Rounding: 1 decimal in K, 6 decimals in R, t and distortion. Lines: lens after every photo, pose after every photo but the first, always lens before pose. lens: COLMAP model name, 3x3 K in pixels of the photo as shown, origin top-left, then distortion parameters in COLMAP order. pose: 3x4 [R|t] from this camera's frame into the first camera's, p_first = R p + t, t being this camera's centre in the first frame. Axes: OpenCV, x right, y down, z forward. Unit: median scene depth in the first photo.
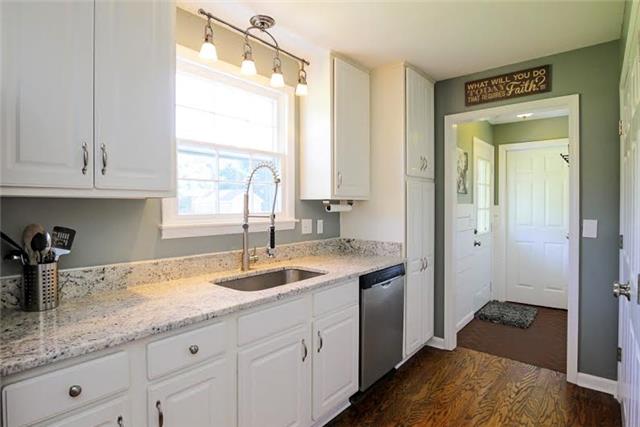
lens RADIAL K [[343.0, 0, 317.8], [0, 343.0, 210.8], [0, 0, 1]] dist [-0.005069, -0.000781]
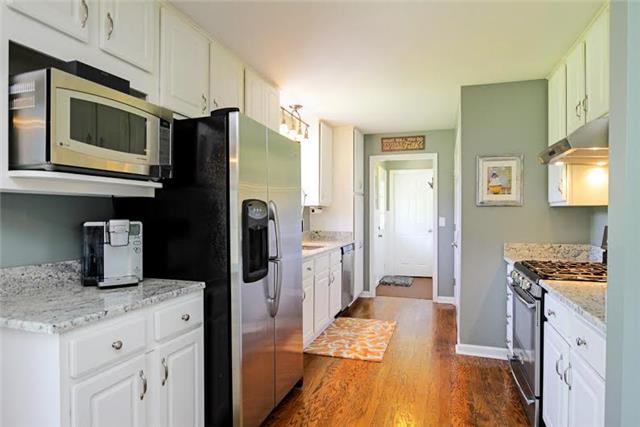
lens RADIAL K [[389.2, 0, 321.3], [0, 389.2, 217.3], [0, 0, 1]] dist [-0.000004, -0.000186]
pose [[0.924552, -0.000662, 0.381055, -0.616789], [0.002895, 0.999982, -0.005286, 0.031336], [-0.381045, 0.005991, 0.924537, -0.709676]]
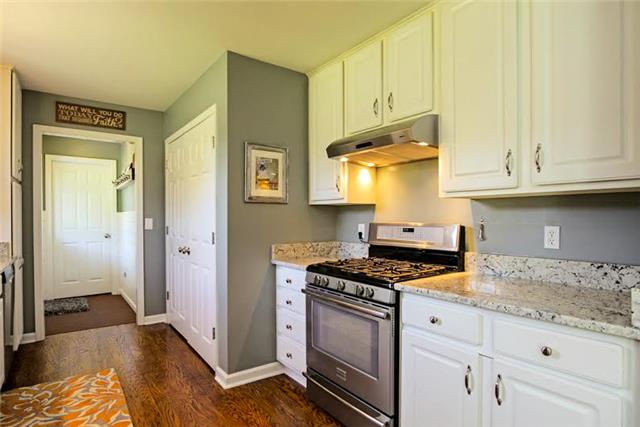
lens RADIAL K [[361.9, 0, 319.4], [0, 361.9, 222.7], [0, 0, 1]] dist [-0.002564, 0.000280]
pose [[0.245024, -0.010121, 0.969464, -0.565077], [0.014122, 0.999877, 0.006869, 0.040936], [-0.969414, 0.012008, 0.245137, -0.160564]]
